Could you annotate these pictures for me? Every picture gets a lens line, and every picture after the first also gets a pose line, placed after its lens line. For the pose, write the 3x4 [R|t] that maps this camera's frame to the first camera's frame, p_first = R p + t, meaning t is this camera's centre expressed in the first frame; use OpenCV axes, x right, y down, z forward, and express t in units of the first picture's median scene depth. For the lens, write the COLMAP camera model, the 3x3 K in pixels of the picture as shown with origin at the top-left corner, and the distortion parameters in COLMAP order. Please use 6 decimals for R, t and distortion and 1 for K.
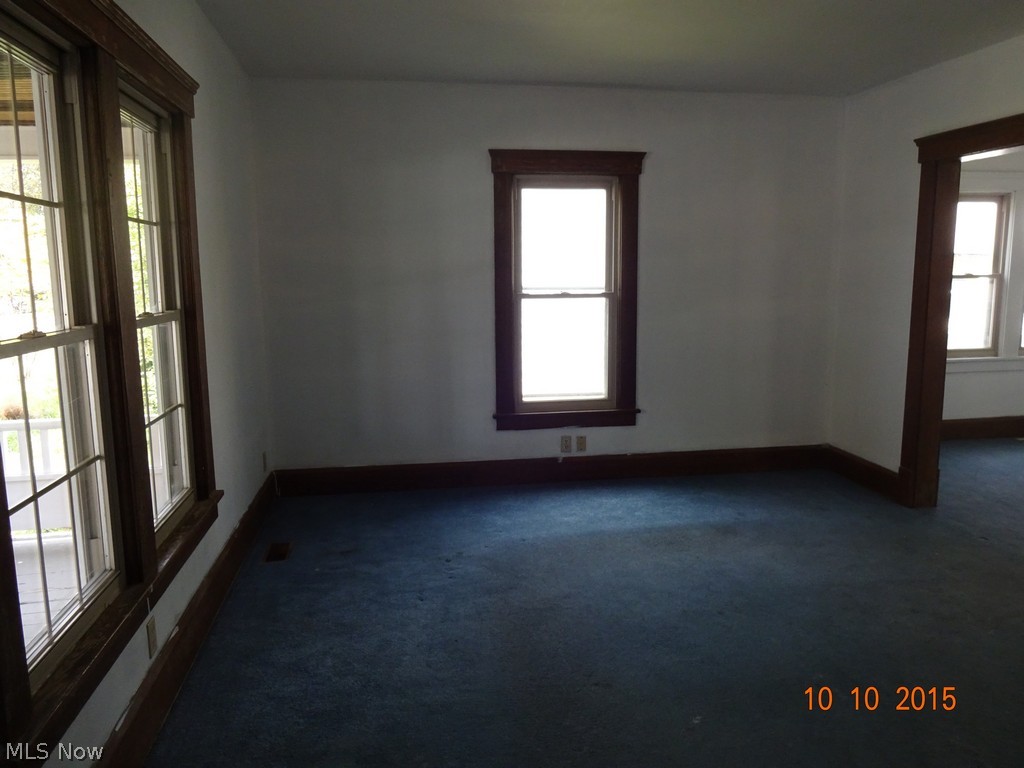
lens RADIAL K [[754.7, 0, 516.4], [0, 754.7, 386.2], [0, 0, 1]] dist [-0.013897, -0.002980]
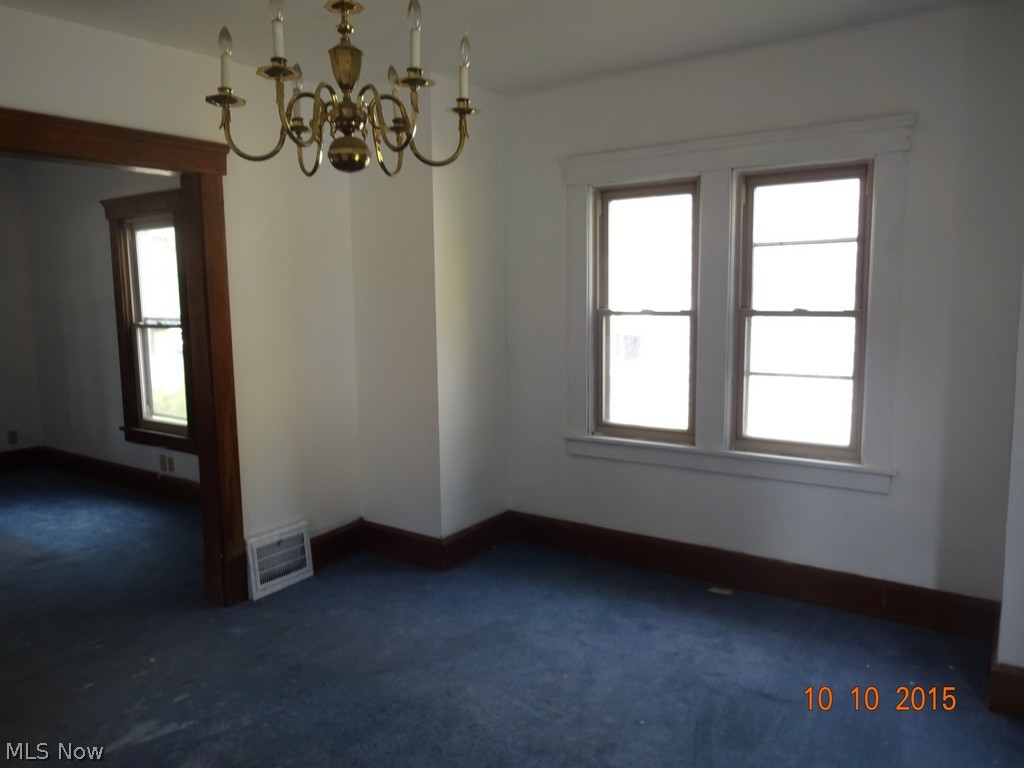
lens RADIAL K [[754.7, 0, 516.4], [0, 754.7, 386.2], [0, 0, 1]] dist [-0.013897, -0.002980]
pose [[0.717689, 0.090168, -0.690501, 1.162101], [-0.091251, 0.995209, 0.035114, -0.116397], [0.690359, 0.037808, 0.722478, 0.564159]]
